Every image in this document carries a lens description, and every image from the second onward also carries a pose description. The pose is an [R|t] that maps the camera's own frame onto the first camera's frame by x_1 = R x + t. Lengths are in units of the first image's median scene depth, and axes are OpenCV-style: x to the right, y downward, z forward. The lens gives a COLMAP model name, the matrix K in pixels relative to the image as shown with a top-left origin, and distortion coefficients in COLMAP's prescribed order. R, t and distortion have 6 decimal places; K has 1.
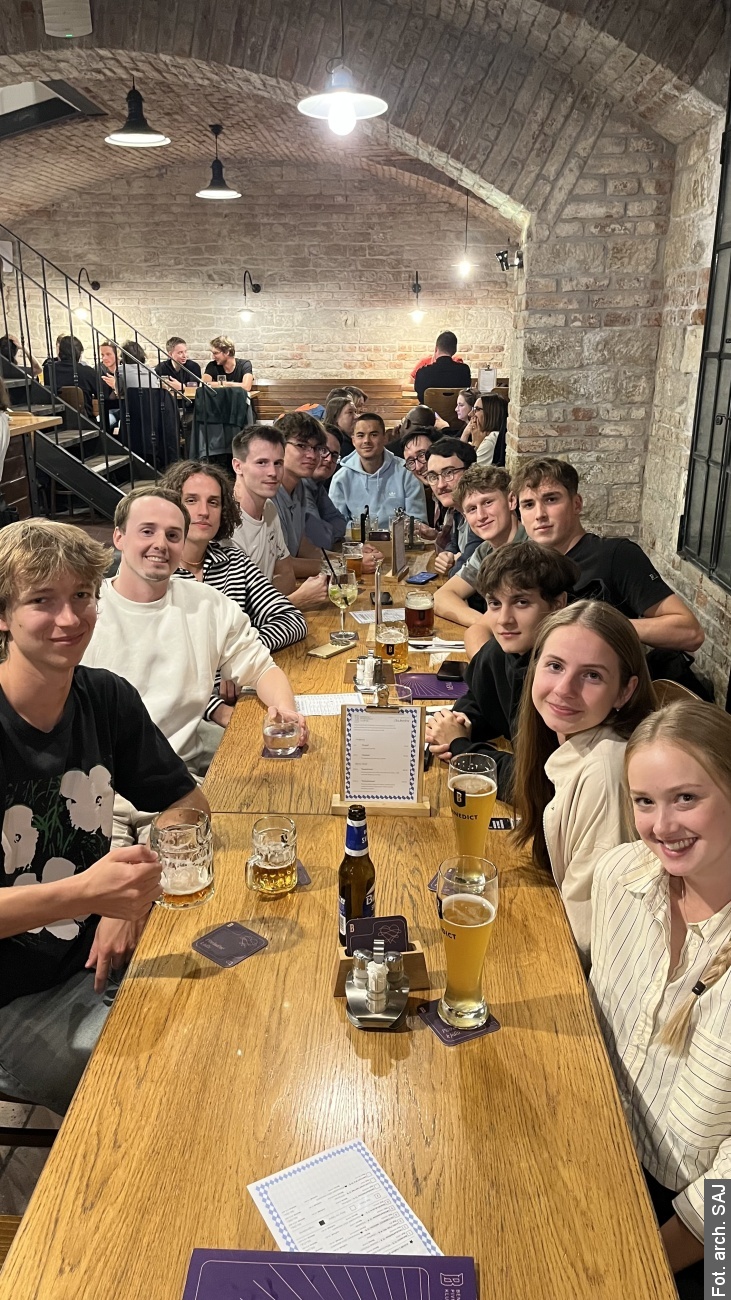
lens RADIAL K [[964.4, 0, 367.7], [0, 964.4, 653.6], [0, 0, 1]] dist [0.022474, -0.020016]
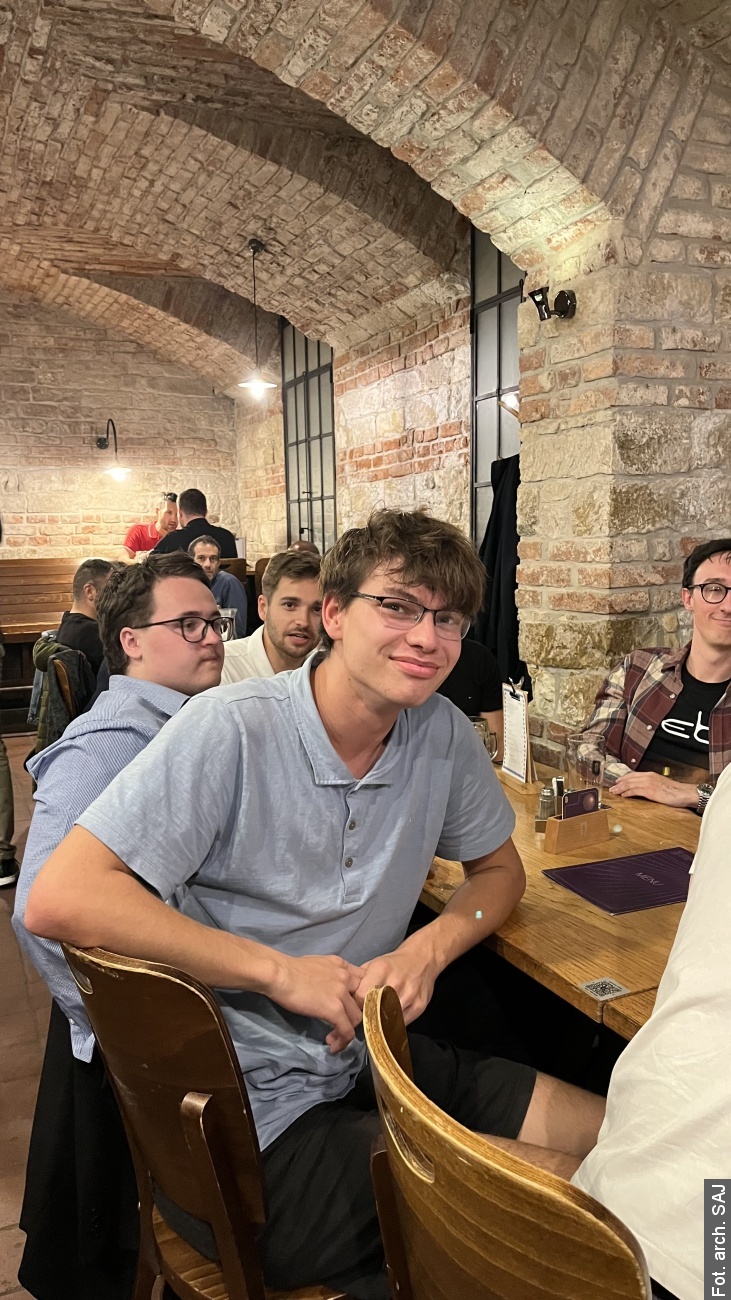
lens RADIAL K [[964.4, 0, 363.8], [0, 964.4, 642.4], [0, 0, 1]] dist [0.022474, -0.020016]
pose [[0.893138, -0.061883, 0.445506, -0.245758], [0.156843, 0.971168, -0.179534, -0.119917], [-0.421551, 0.230223, 0.877093, 0.600433]]
